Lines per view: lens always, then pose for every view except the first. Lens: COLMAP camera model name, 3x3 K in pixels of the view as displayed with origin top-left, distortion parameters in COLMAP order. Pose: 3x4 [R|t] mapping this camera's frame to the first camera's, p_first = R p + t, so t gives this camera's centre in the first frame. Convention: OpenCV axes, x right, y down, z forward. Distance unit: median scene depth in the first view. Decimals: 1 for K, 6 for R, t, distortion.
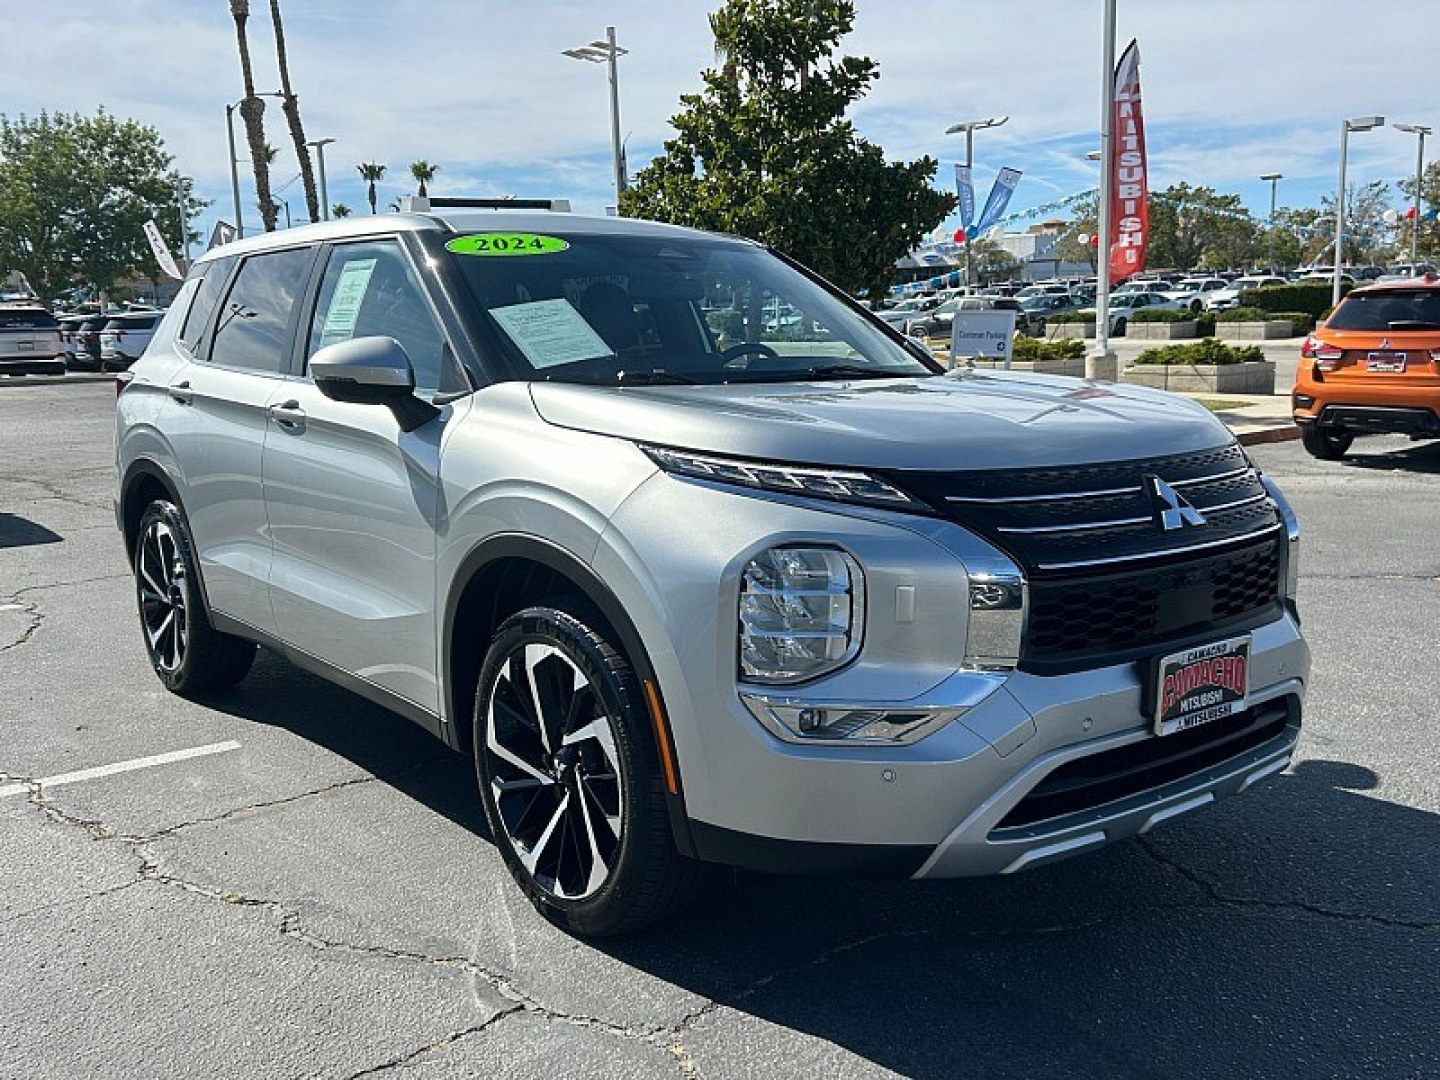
lens RADIAL K [[1348.5, 0, 715.0], [0, 1348.5, 517.2], [0, 0, 1]] dist [0.062814, -0.074148]
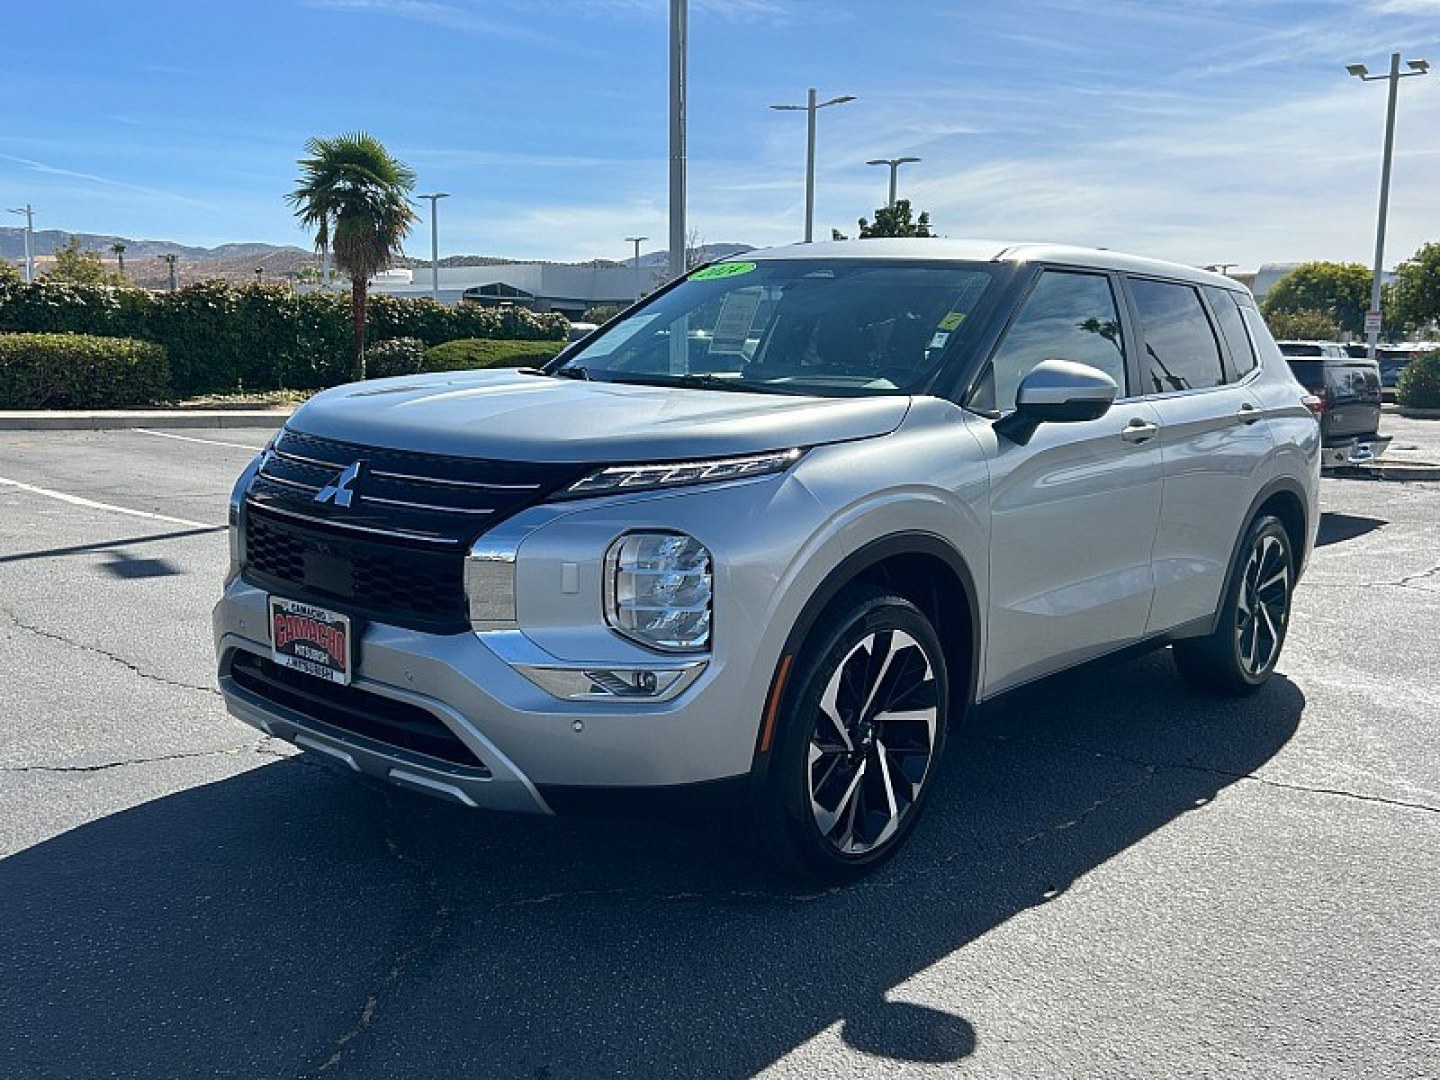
lens RADIAL K [[1348.5, 0, 715.0], [0, 1348.5, 517.2], [0, 0, 1]] dist [0.062814, -0.074148]
pose [[0.232662, 0.153831, -0.960315, 1.509594], [-0.180050, 0.977156, 0.112907, -0.167288], [0.955746, 0.146635, 0.255044, 1.009310]]
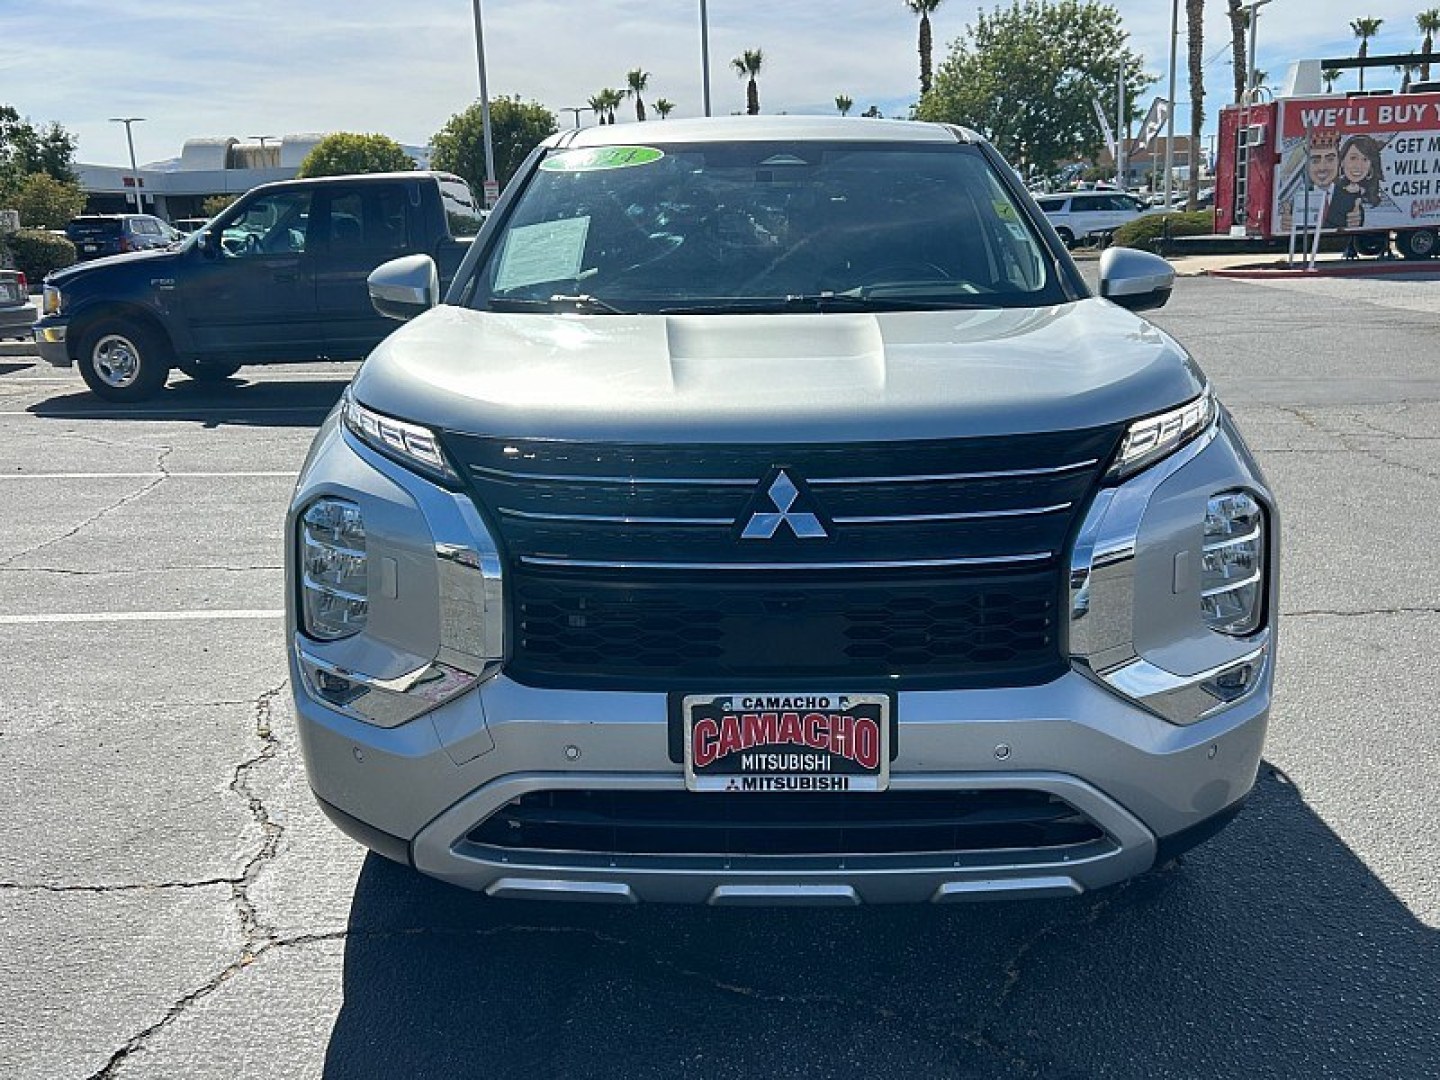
lens RADIAL K [[1348.5, 0, 715.0], [0, 1348.5, 517.2], [0, 0, 1]] dist [0.062814, -0.074148]
pose [[0.779079, 0.131772, -0.612921, 0.774293], [-0.077904, 0.990432, 0.113911, -0.086758], [0.622067, -0.040996, 0.781890, 0.376764]]
